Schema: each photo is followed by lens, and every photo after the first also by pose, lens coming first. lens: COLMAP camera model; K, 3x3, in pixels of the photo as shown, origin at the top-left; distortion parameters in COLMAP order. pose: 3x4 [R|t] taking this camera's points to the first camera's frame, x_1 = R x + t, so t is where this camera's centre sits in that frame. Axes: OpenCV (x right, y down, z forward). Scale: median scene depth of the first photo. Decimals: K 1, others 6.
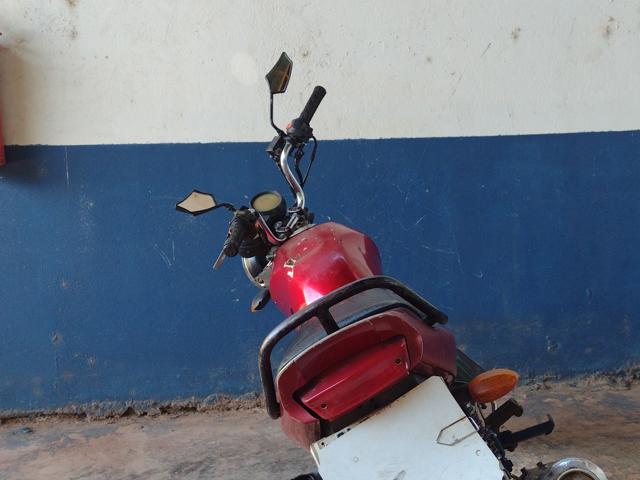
lens RADIAL K [[795.7, 0, 320.0], [0, 795.7, 240.0], [0, 0, 1]] dist [0.154691, -0.364288]
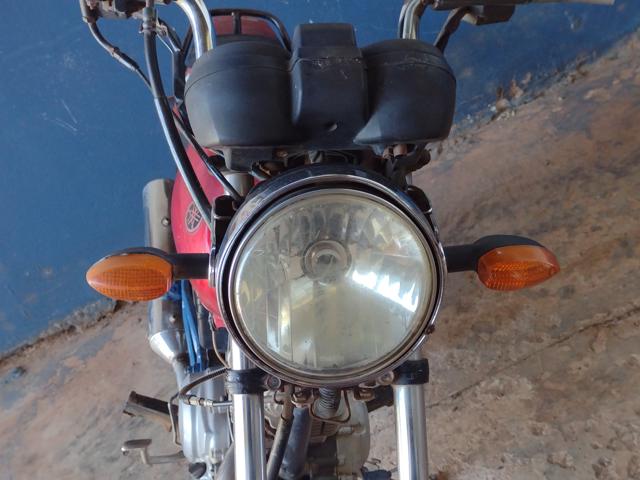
lens RADIAL K [[795.7, 0, 320.0], [0, 795.7, 240.0], [0, 0, 1]] dist [0.154691, -0.364288]
pose [[0.921850, -0.374927, -0.098092, 0.066767], [0.384398, 0.852395, 0.354487, -0.063984], [-0.049294, -0.364491, 0.929901, 0.239762]]
